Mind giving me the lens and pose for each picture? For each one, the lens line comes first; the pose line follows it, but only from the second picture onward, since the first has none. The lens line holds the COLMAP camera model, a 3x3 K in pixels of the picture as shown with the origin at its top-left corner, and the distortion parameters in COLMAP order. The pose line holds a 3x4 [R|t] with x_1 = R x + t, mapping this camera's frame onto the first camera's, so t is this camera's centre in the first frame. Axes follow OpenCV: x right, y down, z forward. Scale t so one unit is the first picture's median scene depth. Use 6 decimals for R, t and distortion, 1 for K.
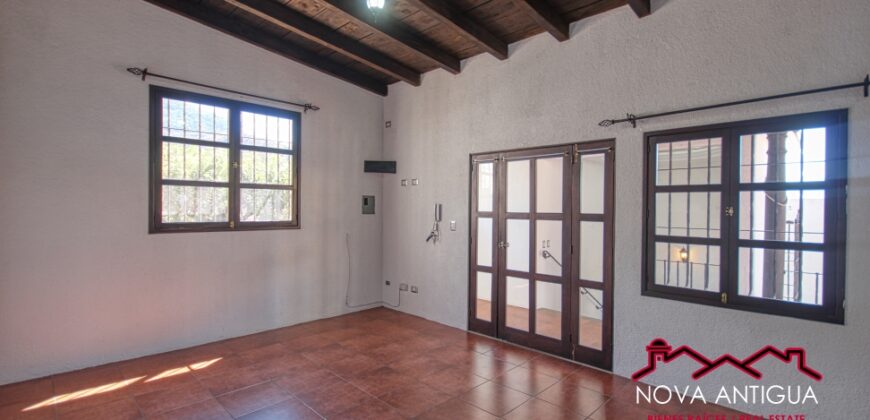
lens RADIAL K [[398.6, 0, 441.3], [0, 398.6, 212.3], [0, 0, 1]] dist [-0.013657, -0.000136]
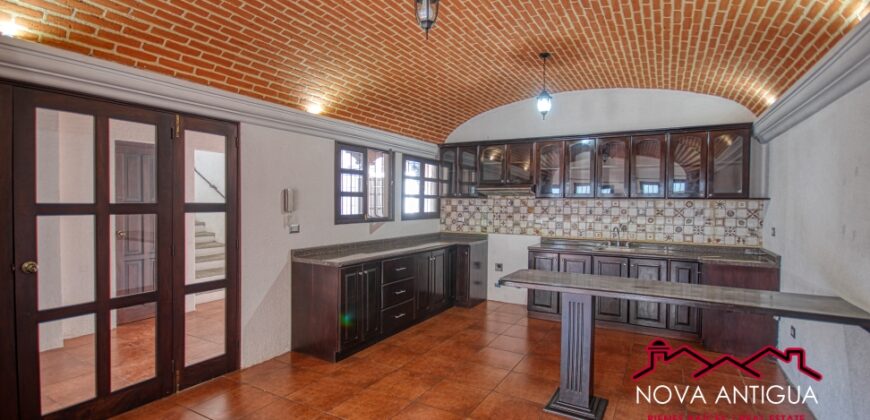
lens RADIAL K [[398.6, 0, 441.3], [0, 398.6, 212.3], [0, 0, 1]] dist [-0.013657, -0.000136]
pose [[-0.247953, -0.036899, 0.968069, -0.539868], [-0.003161, 0.999300, 0.037280, -0.010208], [-0.968767, 0.006184, -0.247896, 0.695826]]
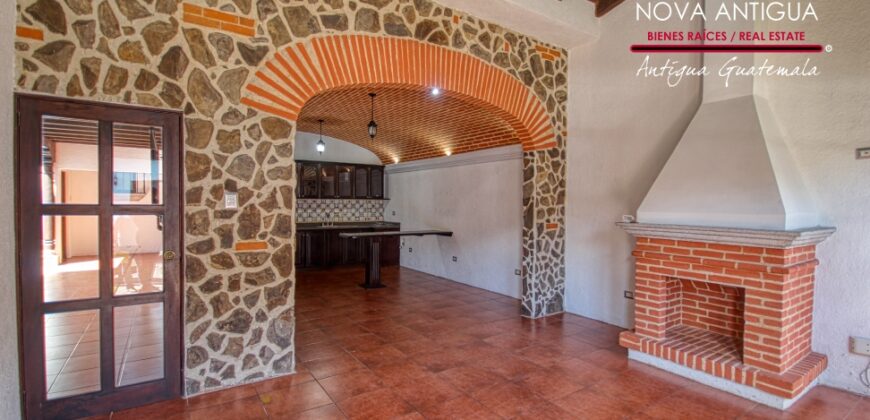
lens RADIAL K [[398.6, 0, 441.3], [0, 398.6, 212.3], [0, 0, 1]] dist [-0.013657, -0.000136]
pose [[-0.980334, -0.027181, 0.195463, -0.531315], [-0.020046, 0.999062, 0.038391, -0.026364], [-0.196323, 0.033718, -0.979959, 1.686611]]
